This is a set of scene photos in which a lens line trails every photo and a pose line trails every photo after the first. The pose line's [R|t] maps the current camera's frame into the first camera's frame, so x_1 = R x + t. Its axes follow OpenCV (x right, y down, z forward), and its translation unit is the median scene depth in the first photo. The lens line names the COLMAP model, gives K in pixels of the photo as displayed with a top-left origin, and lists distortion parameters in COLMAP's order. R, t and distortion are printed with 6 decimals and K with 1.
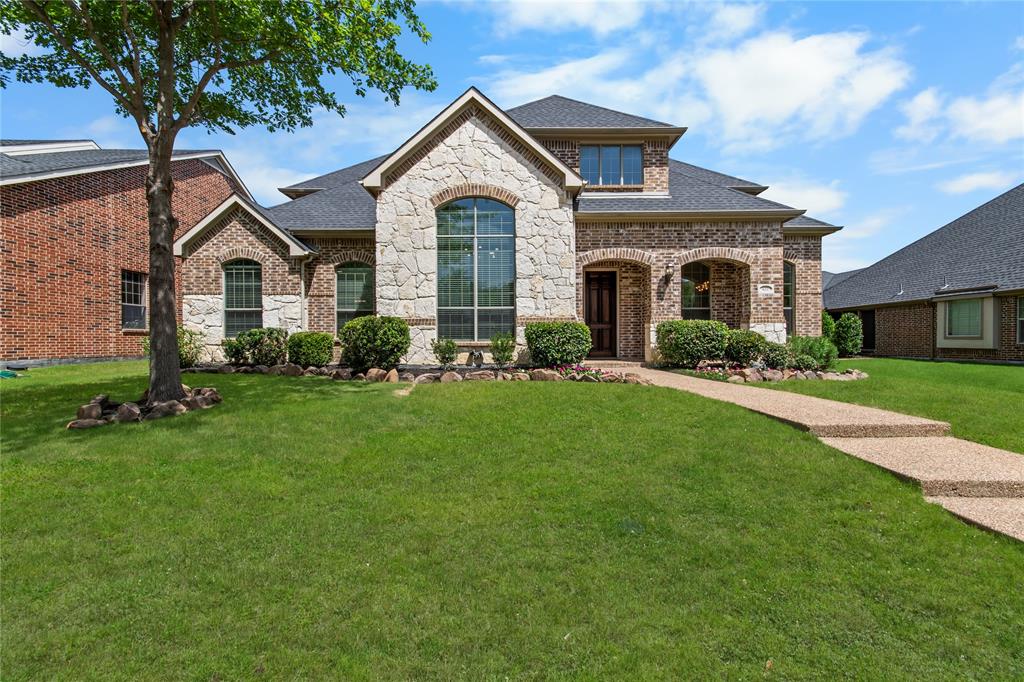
lens RADIAL K [[457.2, 0, 512.0], [0, 457.2, 341.0], [0, 0, 1]] dist [0.002250, 0.000188]
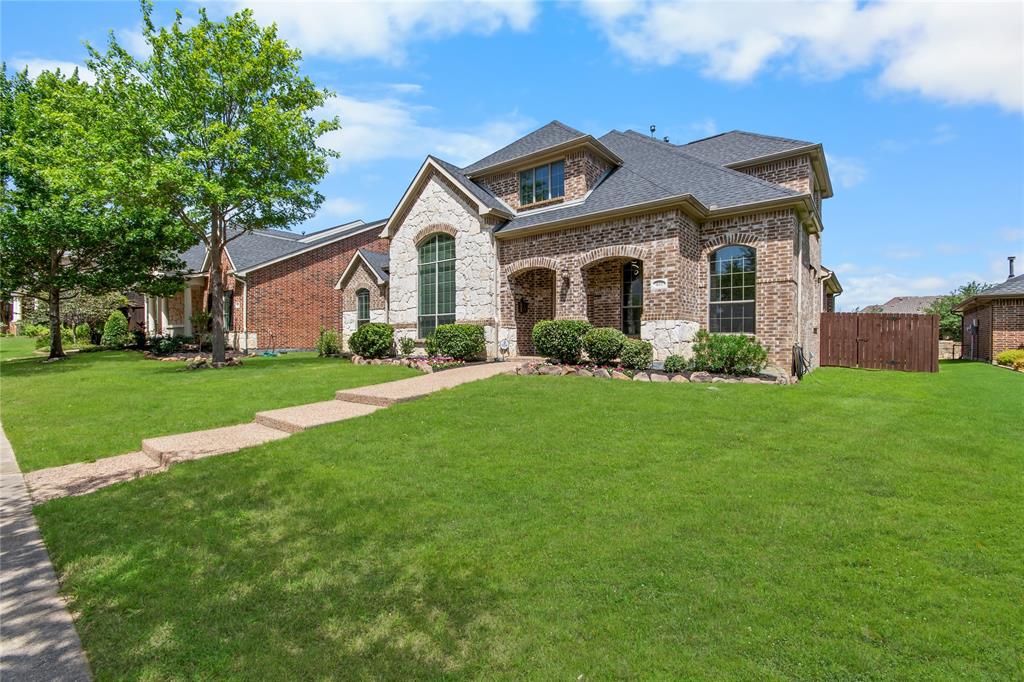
lens RADIAL K [[457.2, 0, 512.0], [0, 457.2, 341.0], [0, 0, 1]] dist [0.002250, 0.000188]
pose [[0.774671, 0.003908, -0.632353, 0.917415], [-0.005002, 0.999987, 0.000051, 0.004727], [0.632345, 0.003124, 0.774680, 0.082883]]
